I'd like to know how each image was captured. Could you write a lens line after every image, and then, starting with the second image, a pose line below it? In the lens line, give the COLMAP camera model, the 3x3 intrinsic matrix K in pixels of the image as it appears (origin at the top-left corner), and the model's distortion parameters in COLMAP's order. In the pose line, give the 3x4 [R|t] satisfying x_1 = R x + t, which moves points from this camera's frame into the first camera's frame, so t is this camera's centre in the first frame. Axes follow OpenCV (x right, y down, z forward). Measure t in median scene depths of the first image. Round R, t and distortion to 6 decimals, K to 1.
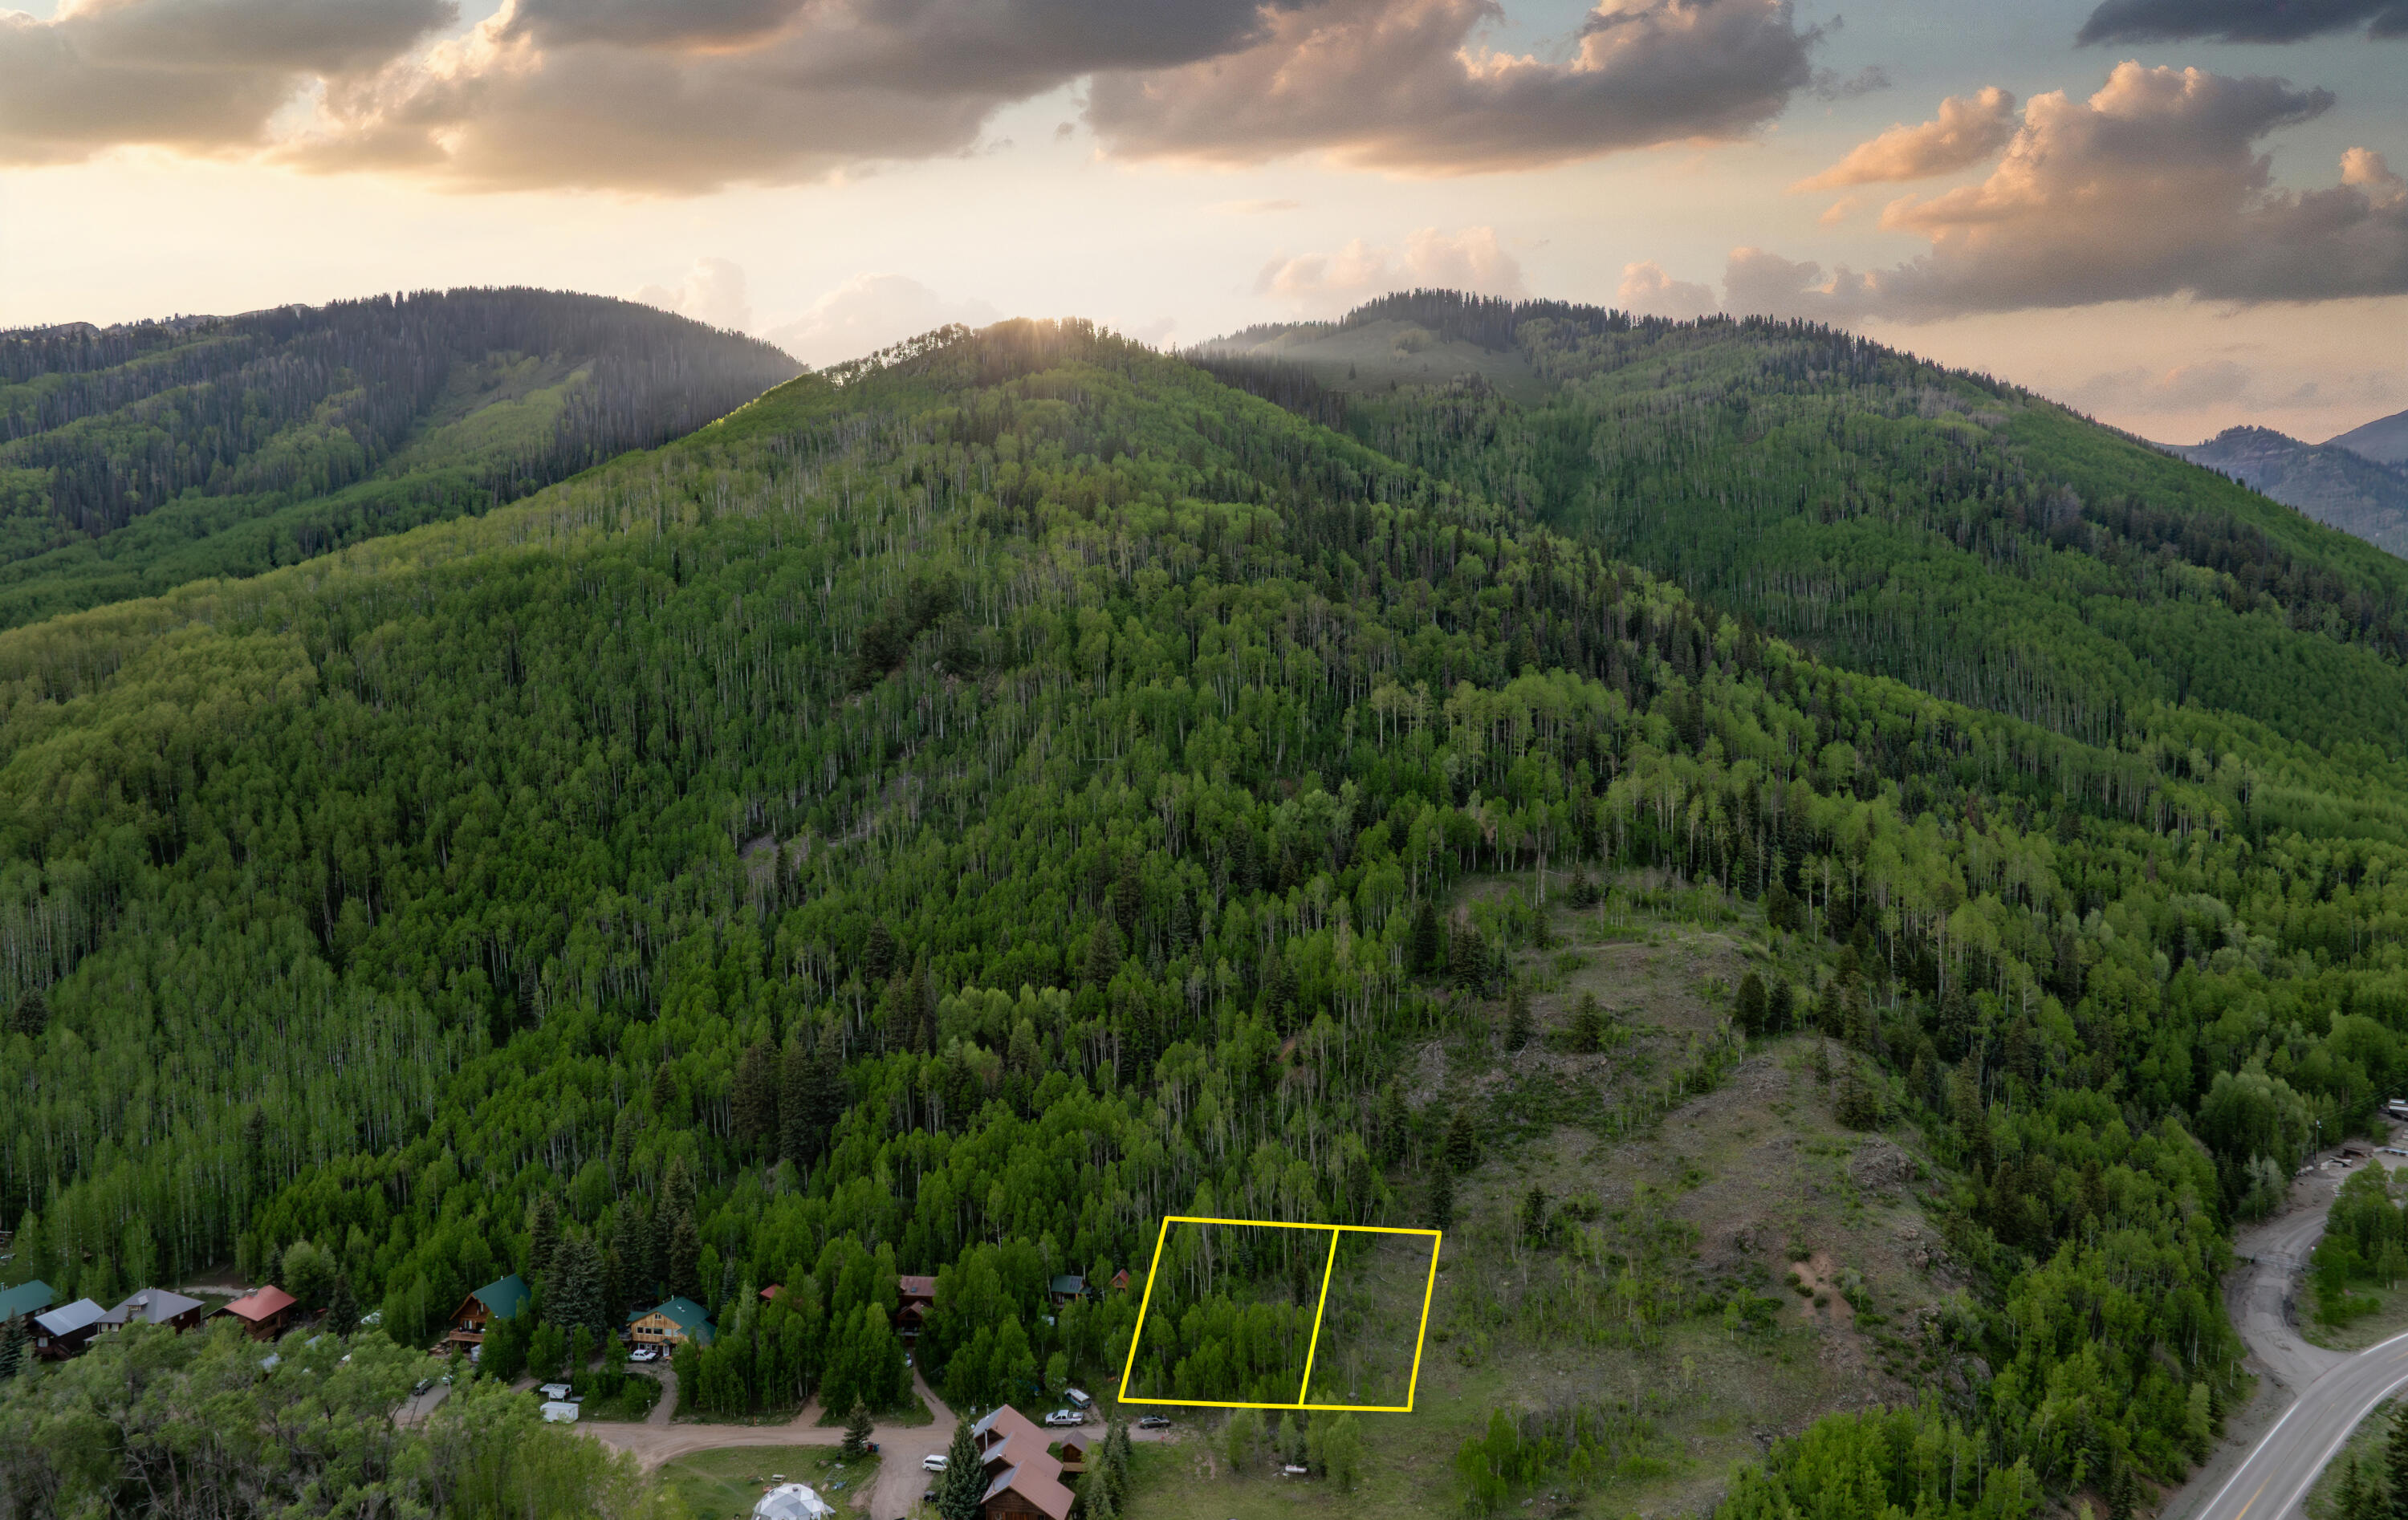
lens RADIAL K [[1704.2, 0, 1204.0], [0, 1704.2, 760.0], [0, 0, 1]] dist [-0.043327, 0.056074]
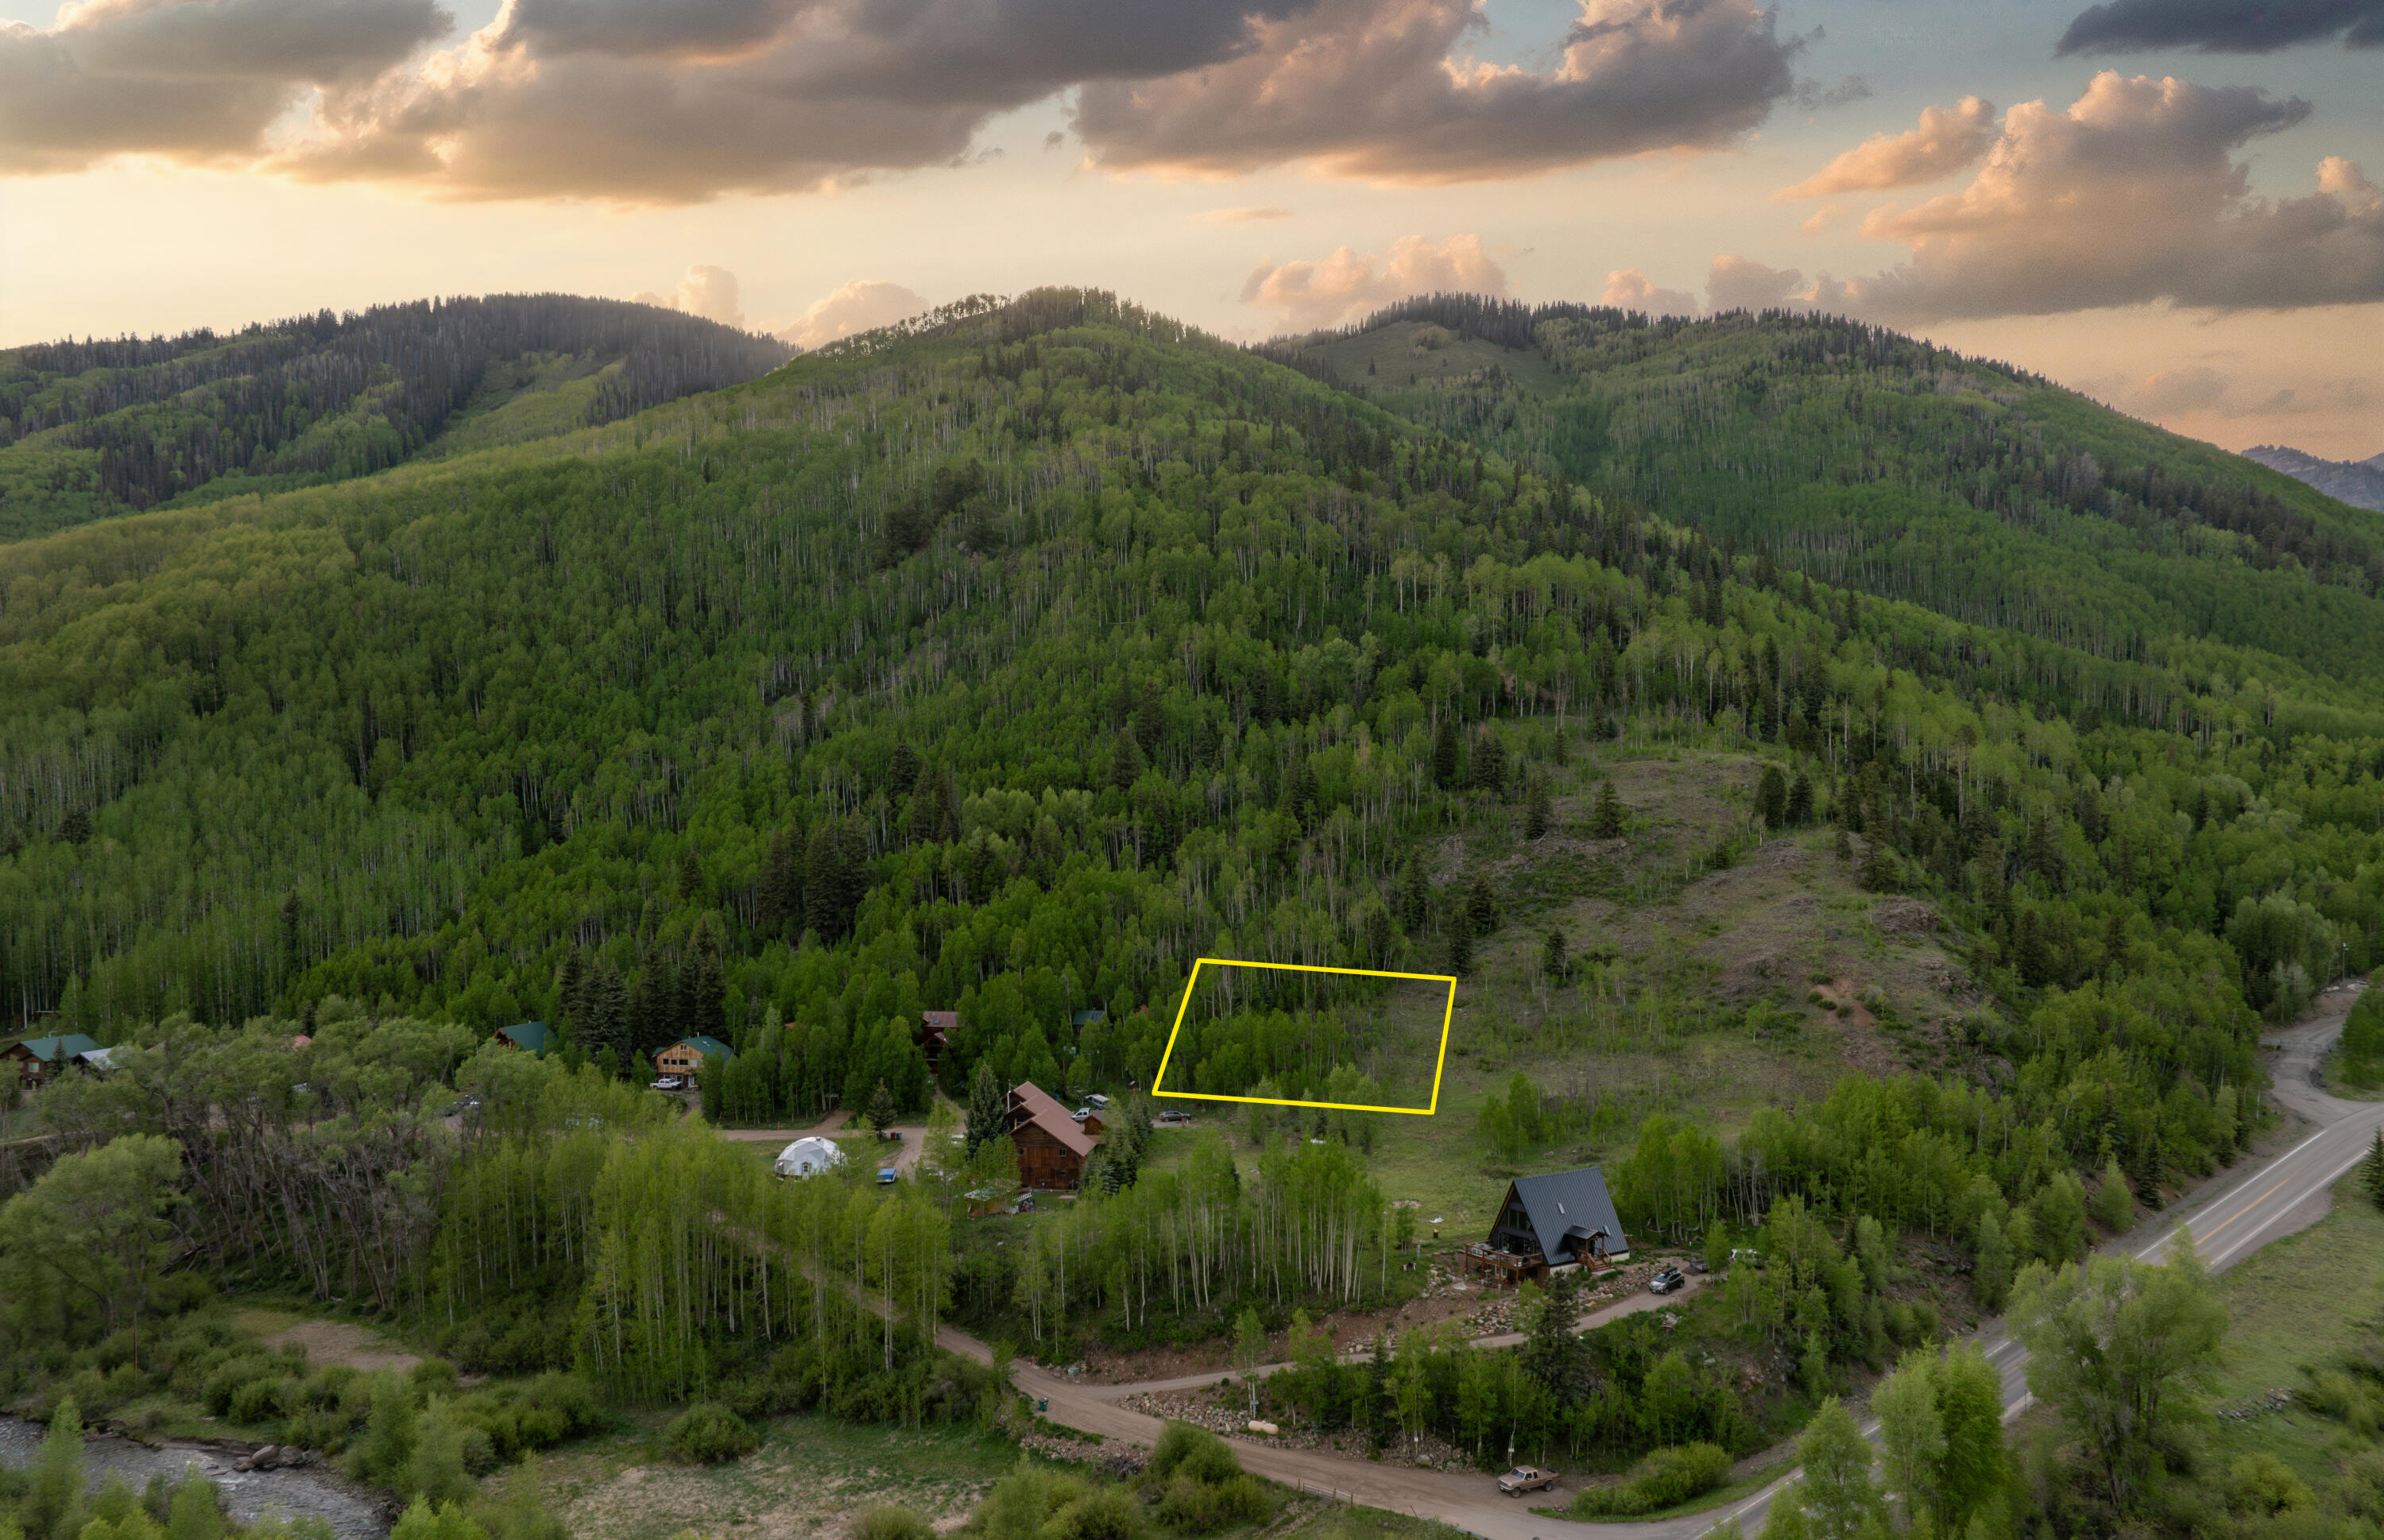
lens RADIAL K [[1685.3, 0, 1192.0], [0, 1685.3, 770.0], [0, 0, 1]] dist [-0.039755, 0.051318]
pose [[0.999820, 0.004085, -0.018533, -0.000799], [-0.004267, 0.999943, -0.009809, 0.100602], [0.018492, 0.009887, 0.999780, 0.002182]]
